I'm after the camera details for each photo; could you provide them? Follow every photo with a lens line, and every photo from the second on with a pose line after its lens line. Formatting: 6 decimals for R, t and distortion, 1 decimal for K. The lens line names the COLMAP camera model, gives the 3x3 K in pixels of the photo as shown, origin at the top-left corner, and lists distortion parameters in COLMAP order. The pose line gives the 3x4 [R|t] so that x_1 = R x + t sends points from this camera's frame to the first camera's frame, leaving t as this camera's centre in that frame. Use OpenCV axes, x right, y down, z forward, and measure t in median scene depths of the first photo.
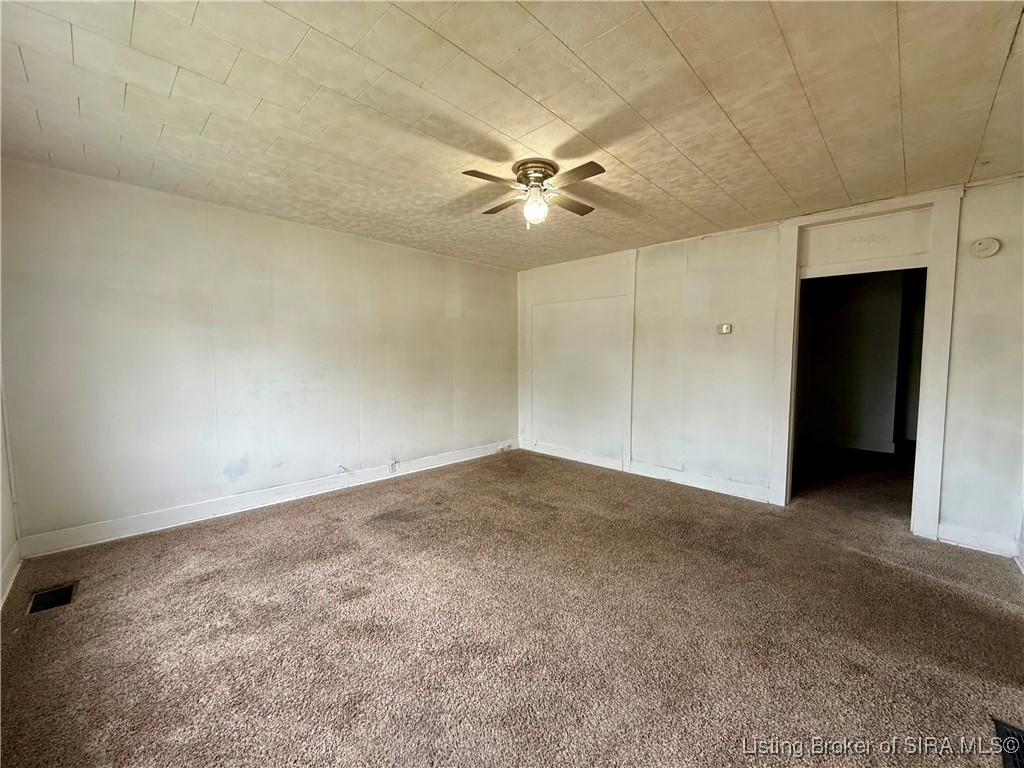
lens RADIAL K [[408.8, 0, 508.9], [0, 408.8, 384.2], [0, 0, 1]] dist [-0.000895, -0.000064]
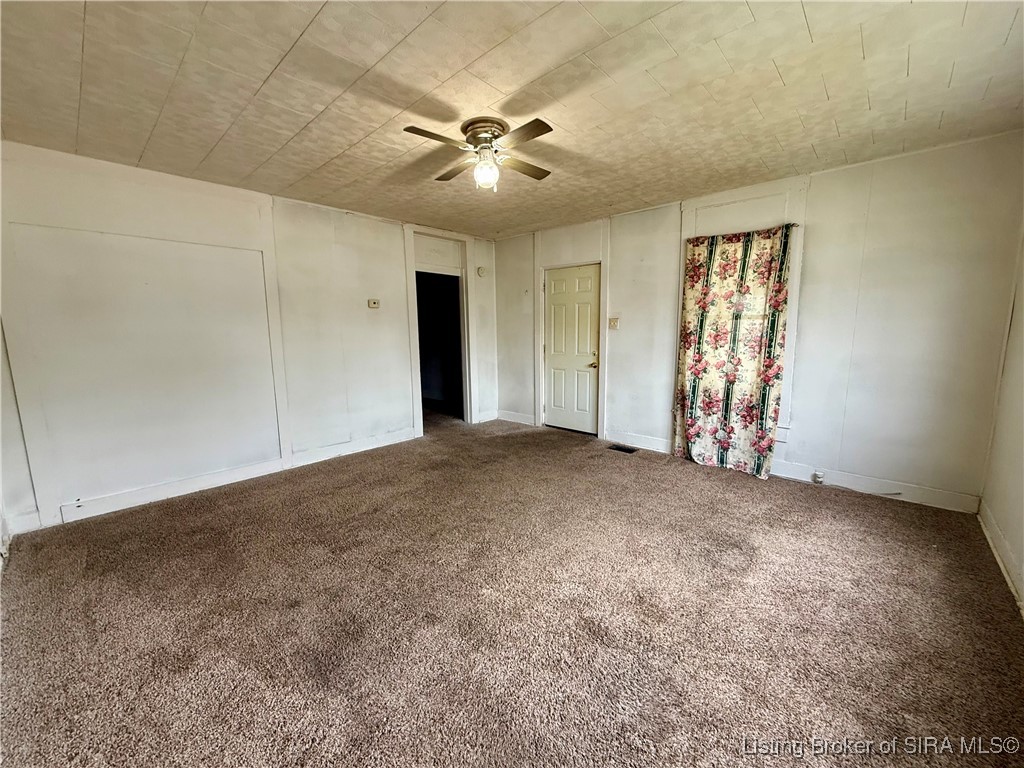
lens RADIAL K [[408.8, 0, 507.4], [0, 408.8, 385.0], [0, 0, 1]] dist [-0.000895, -0.000064]
pose [[-0.030044, -0.140968, 0.989558, -0.648811], [0.084398, 0.986112, 0.143040, -0.044483], [-0.995979, 0.087814, -0.017729, 0.683815]]
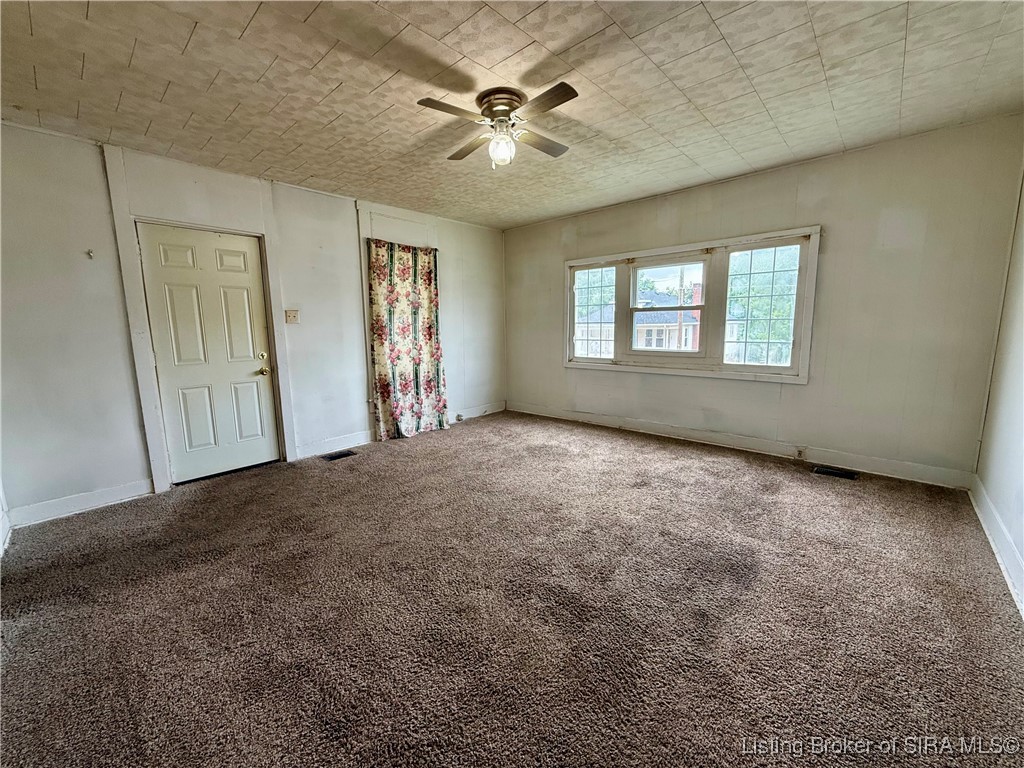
lens RADIAL K [[408.8, 0, 510.1], [0, 408.8, 385.5], [0, 0, 1]] dist [-0.000895, -0.000064]
pose [[-0.999049, 0.020601, -0.038426, 0.064208], [0.011378, 0.973979, 0.226355, -0.079029], [0.042089, 0.225702, -0.973287, 1.351490]]
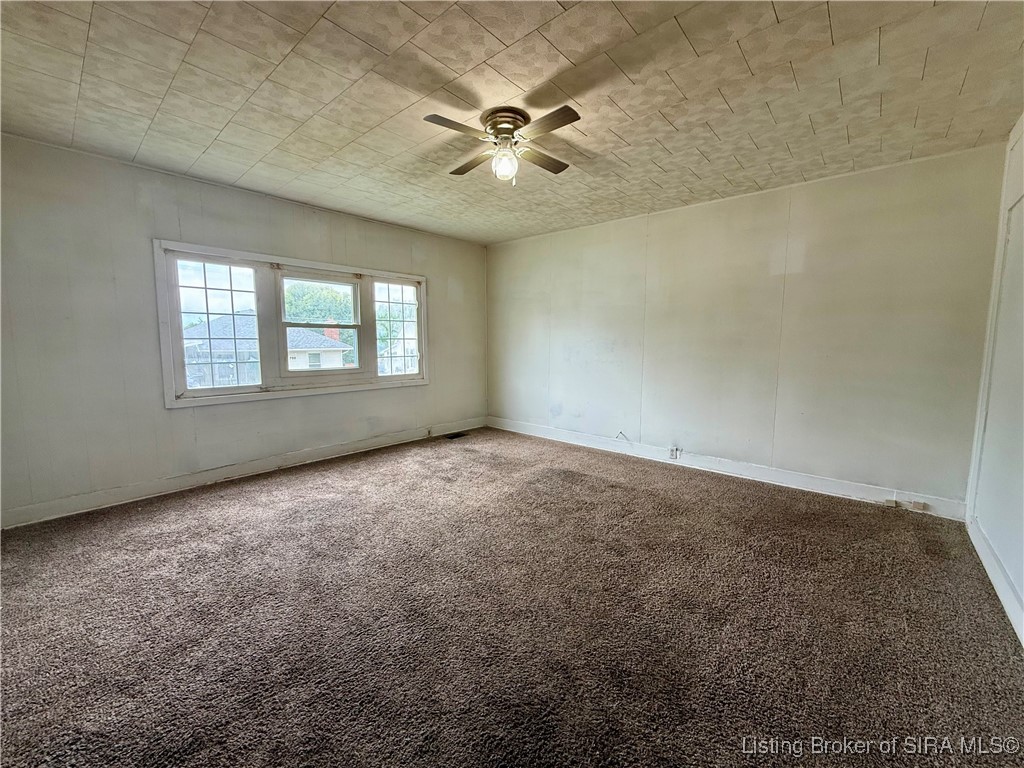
lens RADIAL K [[408.8, 0, 513.6], [0, 408.8, 385.4], [0, 0, 1]] dist [-0.000895, -0.000064]
pose [[0.061836, 0.102954, -0.992762, 0.703599], [-0.076718, 0.992213, 0.098118, -0.014160], [0.995133, 0.070095, 0.069253, 0.670353]]
